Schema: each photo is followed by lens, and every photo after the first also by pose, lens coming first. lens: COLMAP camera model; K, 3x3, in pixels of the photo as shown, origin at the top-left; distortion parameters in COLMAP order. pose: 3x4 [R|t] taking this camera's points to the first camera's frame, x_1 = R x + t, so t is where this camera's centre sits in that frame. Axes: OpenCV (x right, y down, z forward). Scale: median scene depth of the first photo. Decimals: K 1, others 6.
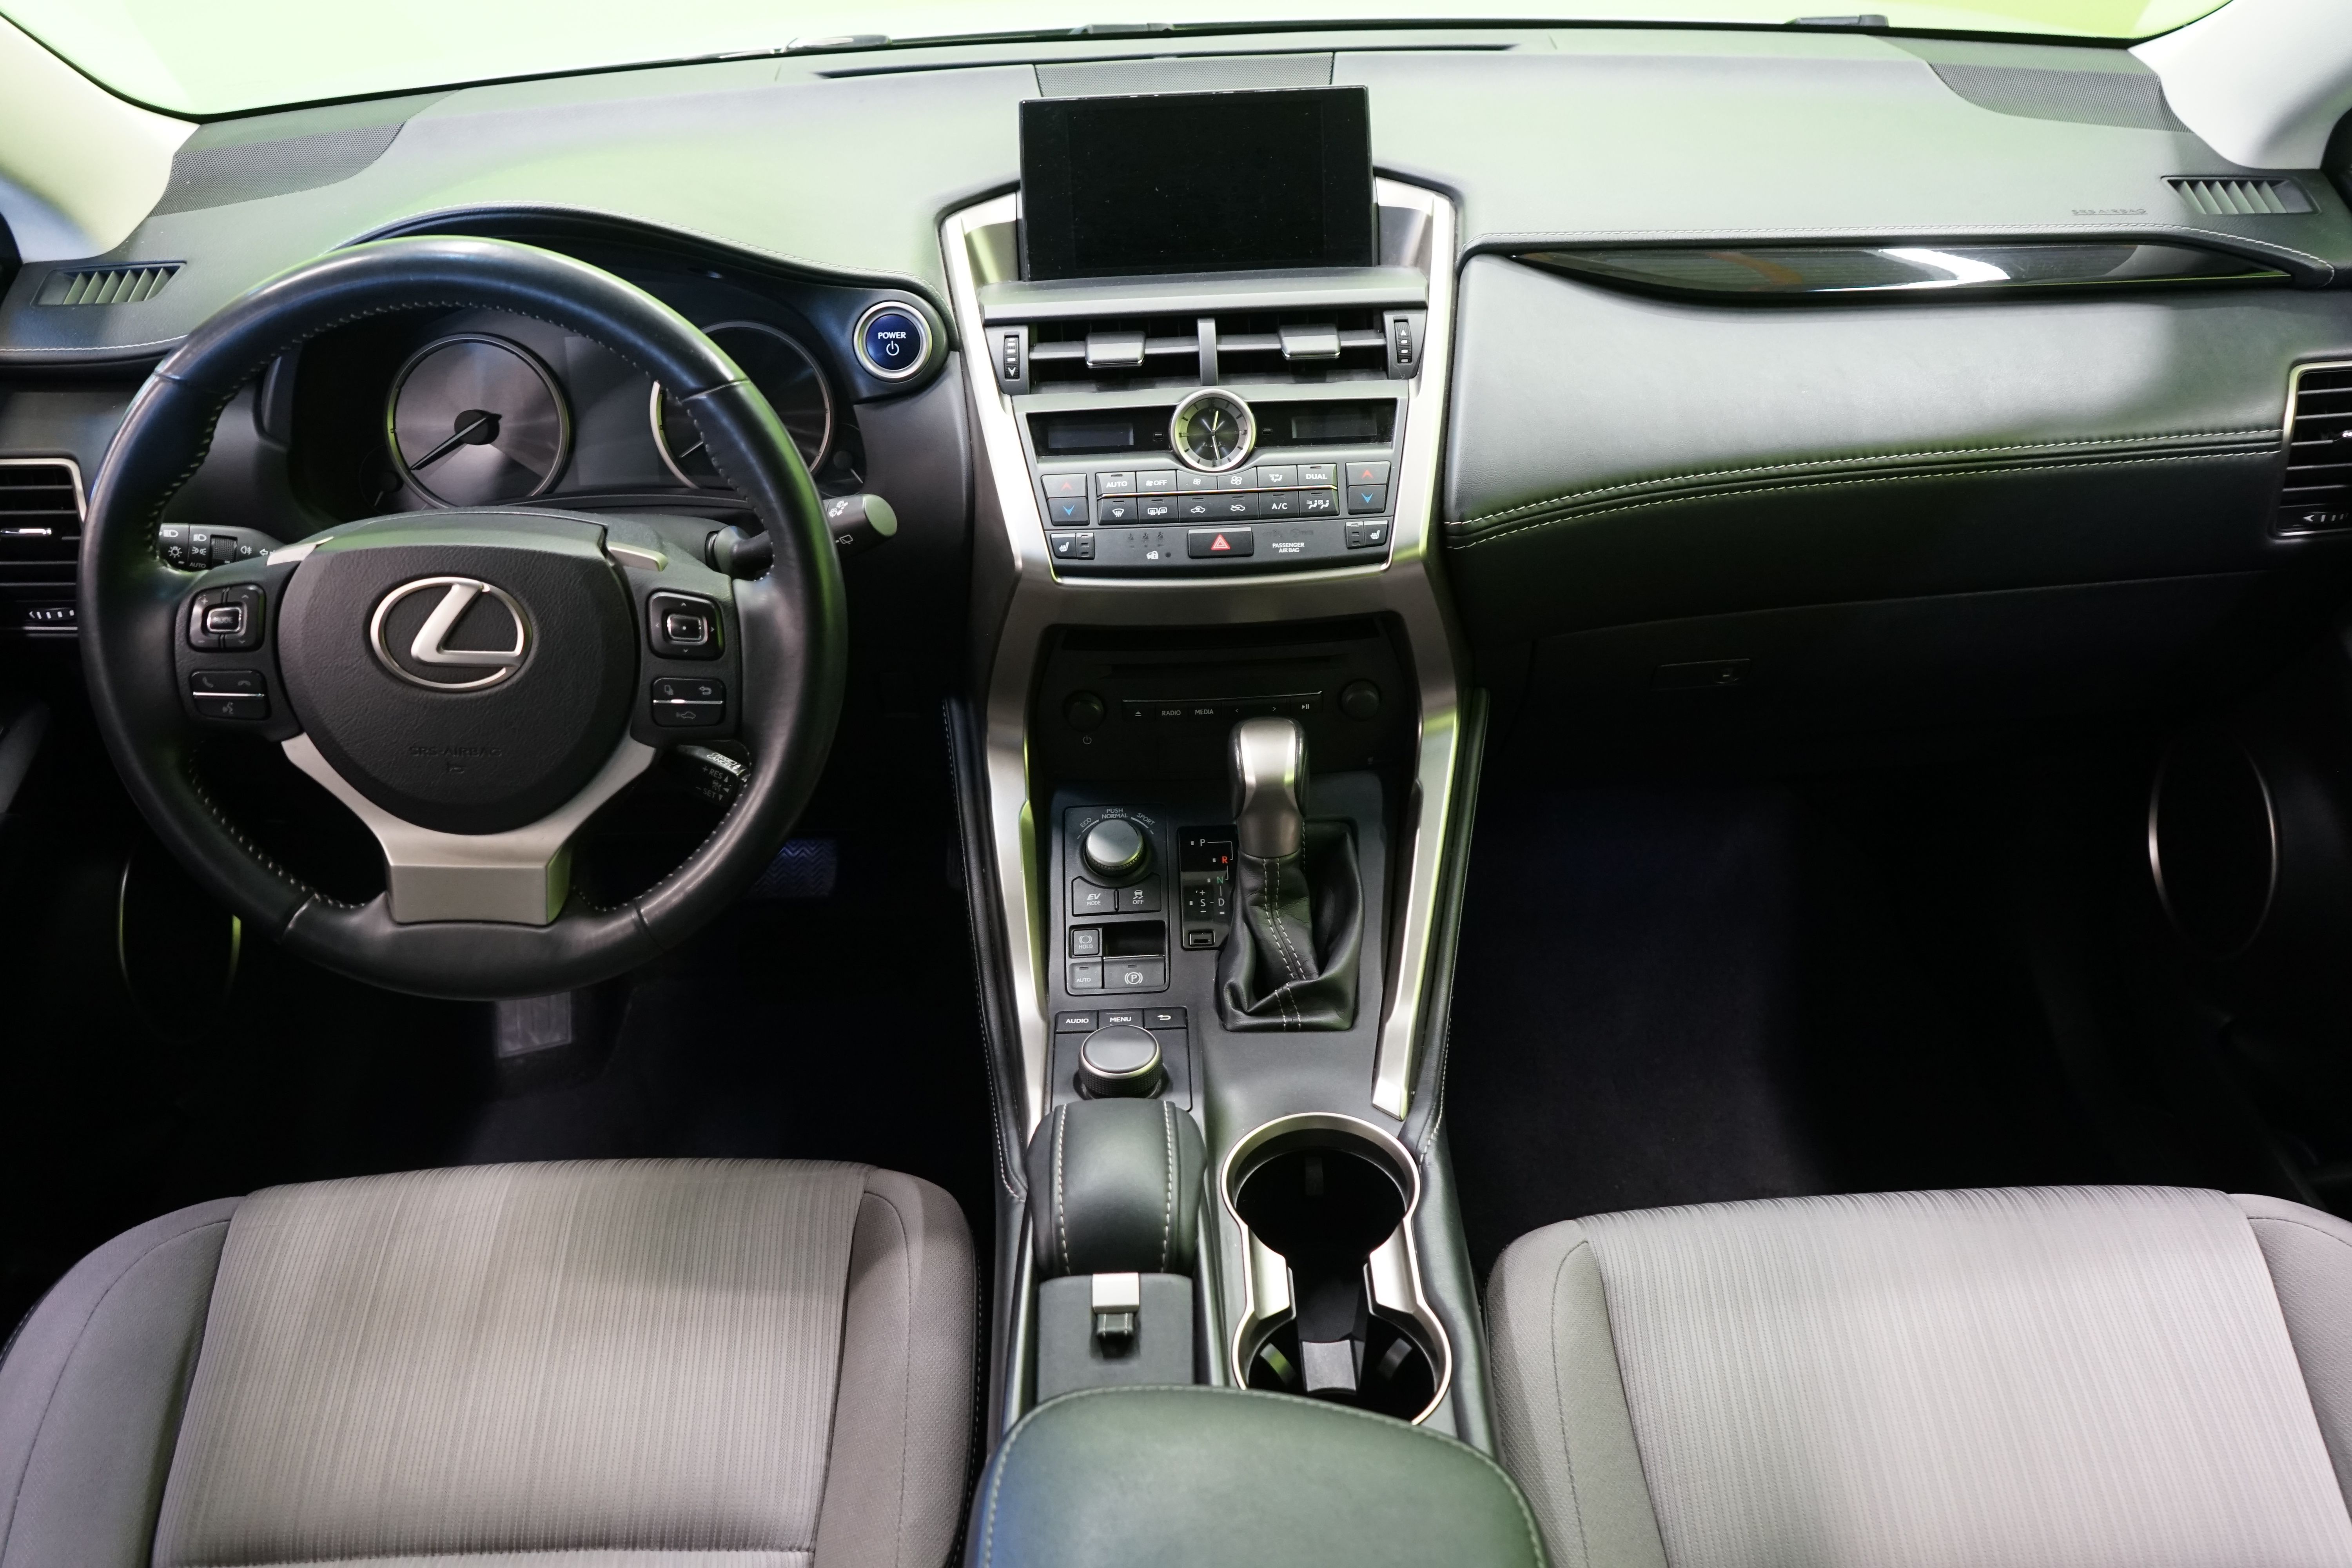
lens RADIAL K [[1884.9, 0, 1173.9], [0, 1884.9, 788.9], [0, 0, 1]] dist [0.000641, 0.012037]
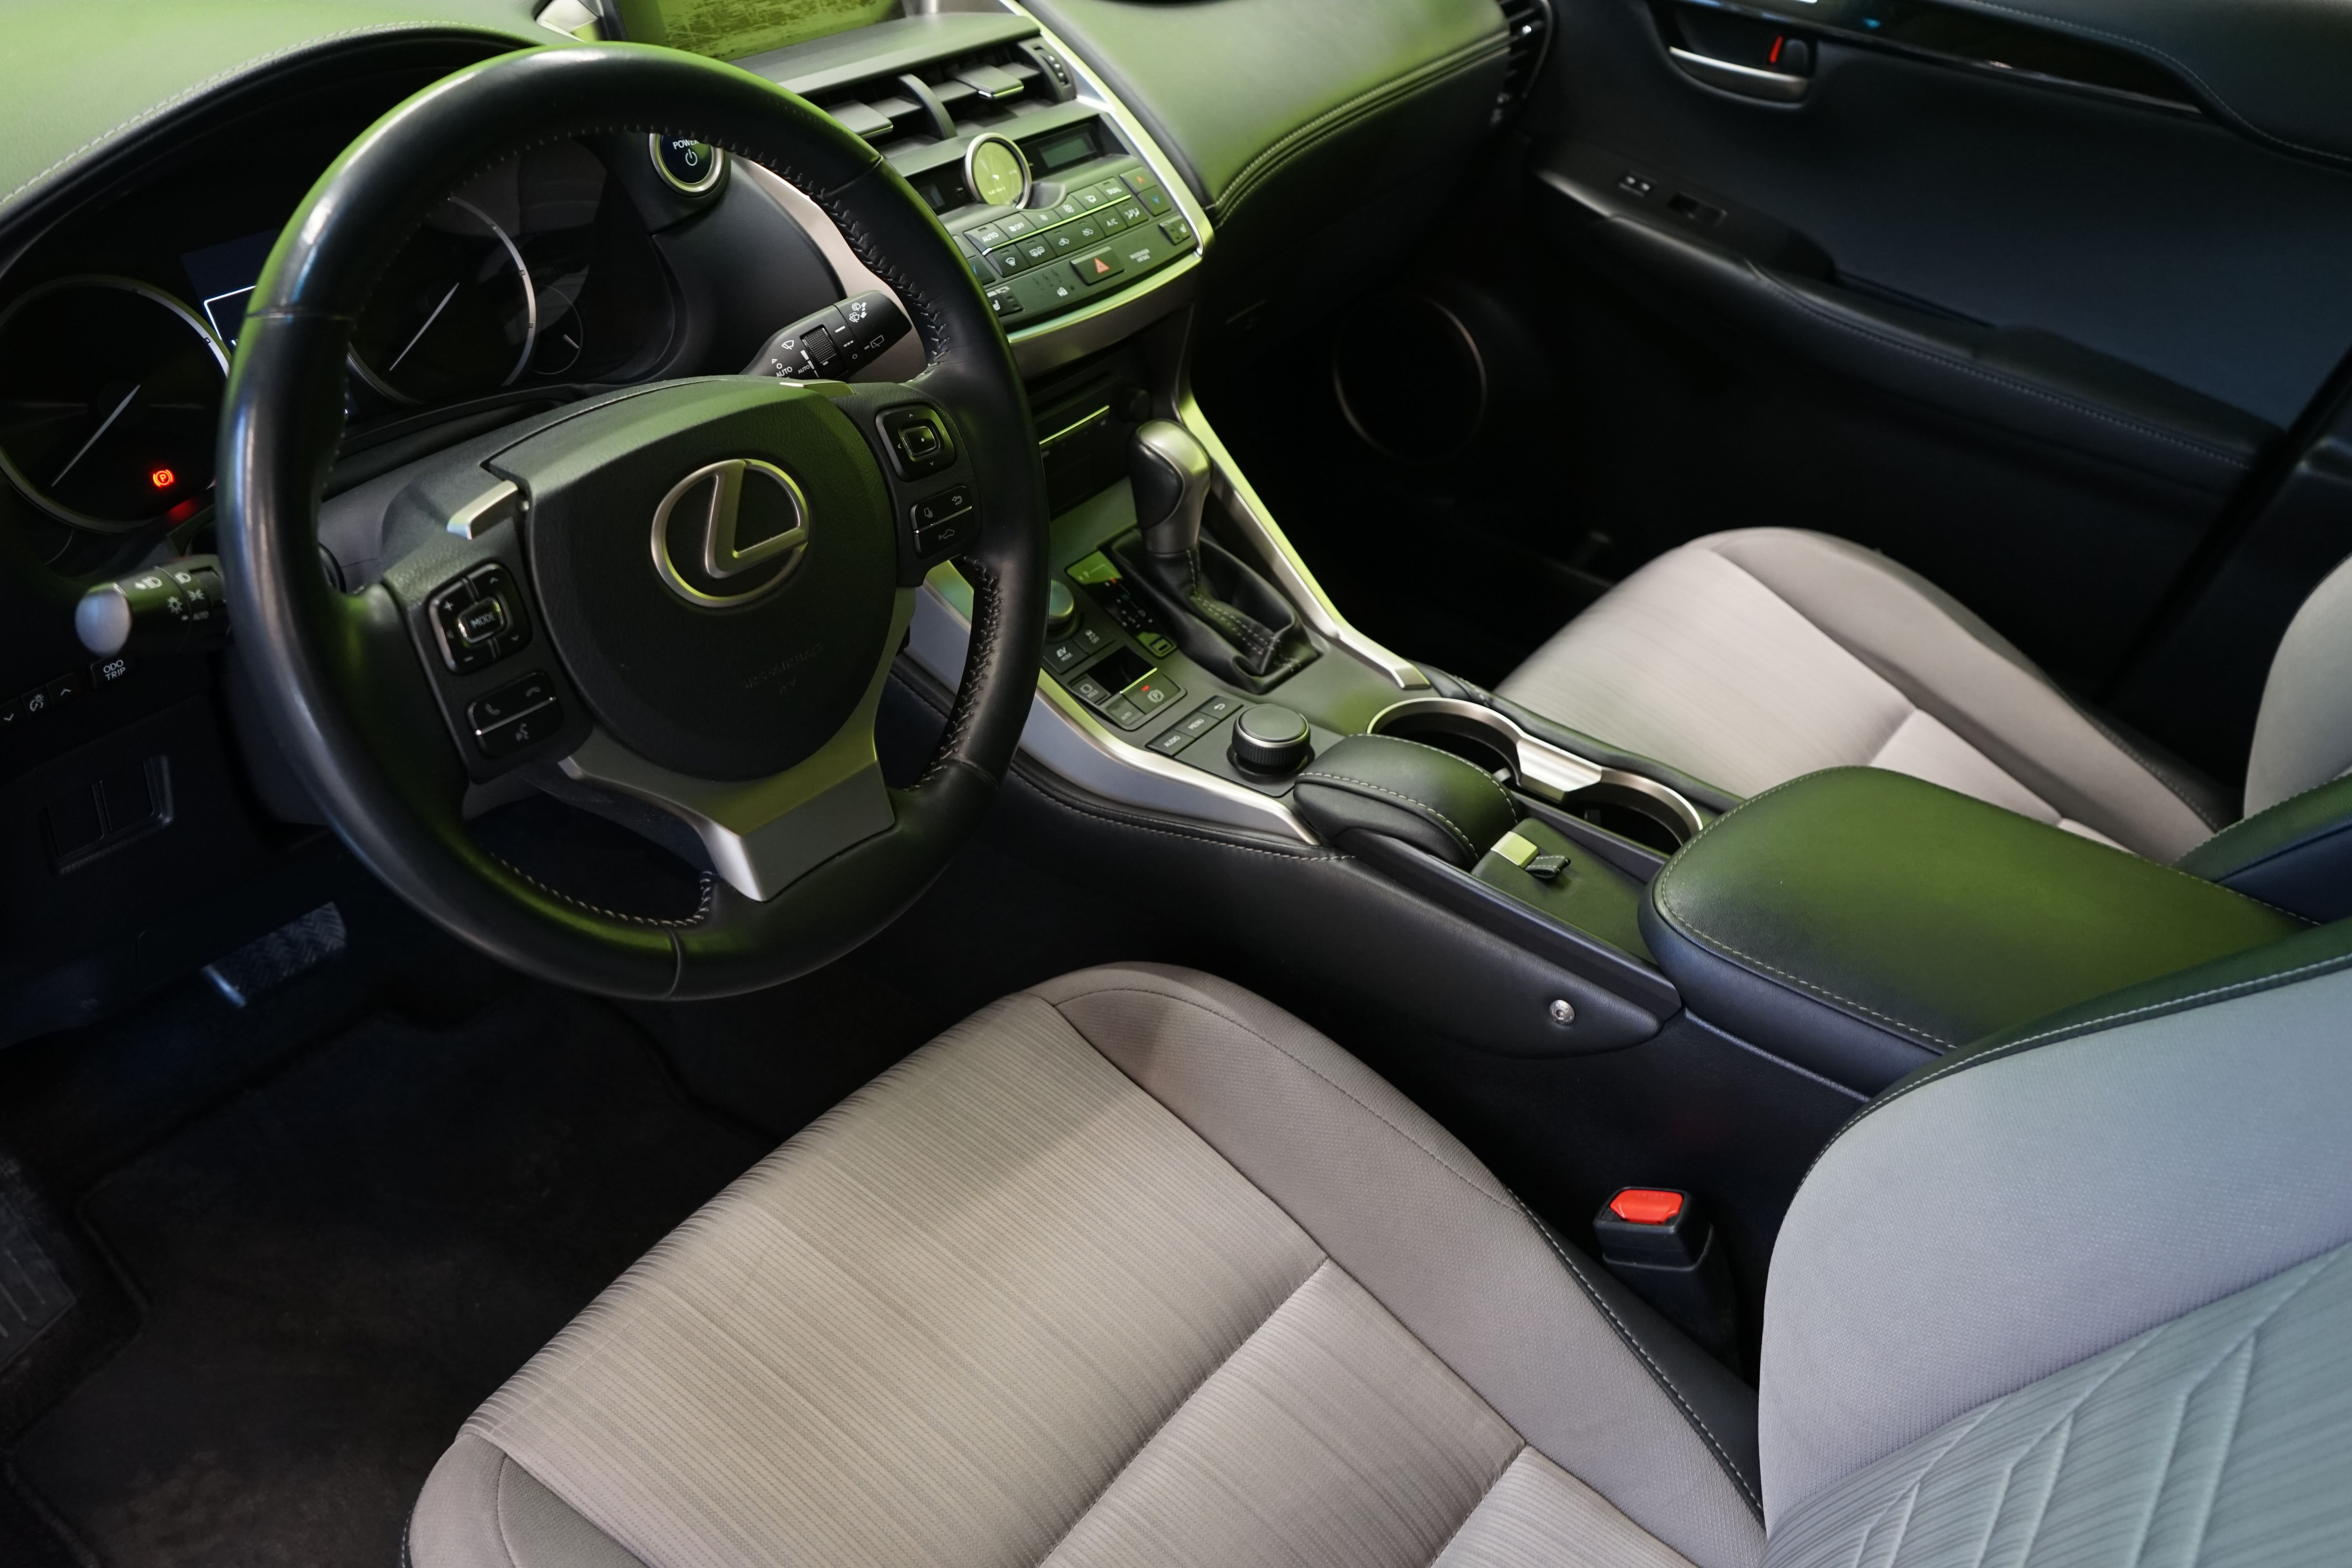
lens RADIAL K [[1884.9, 0, 1171.9], [0, 1884.9, 781.1], [0, 0, 1]] dist [0.000641, 0.012037]
pose [[0.611400, -0.409361, 0.677211, -0.771193], [0.366477, 0.904967, 0.216172, -0.082852], [-0.701345, 0.116015, 0.703317, 0.270541]]
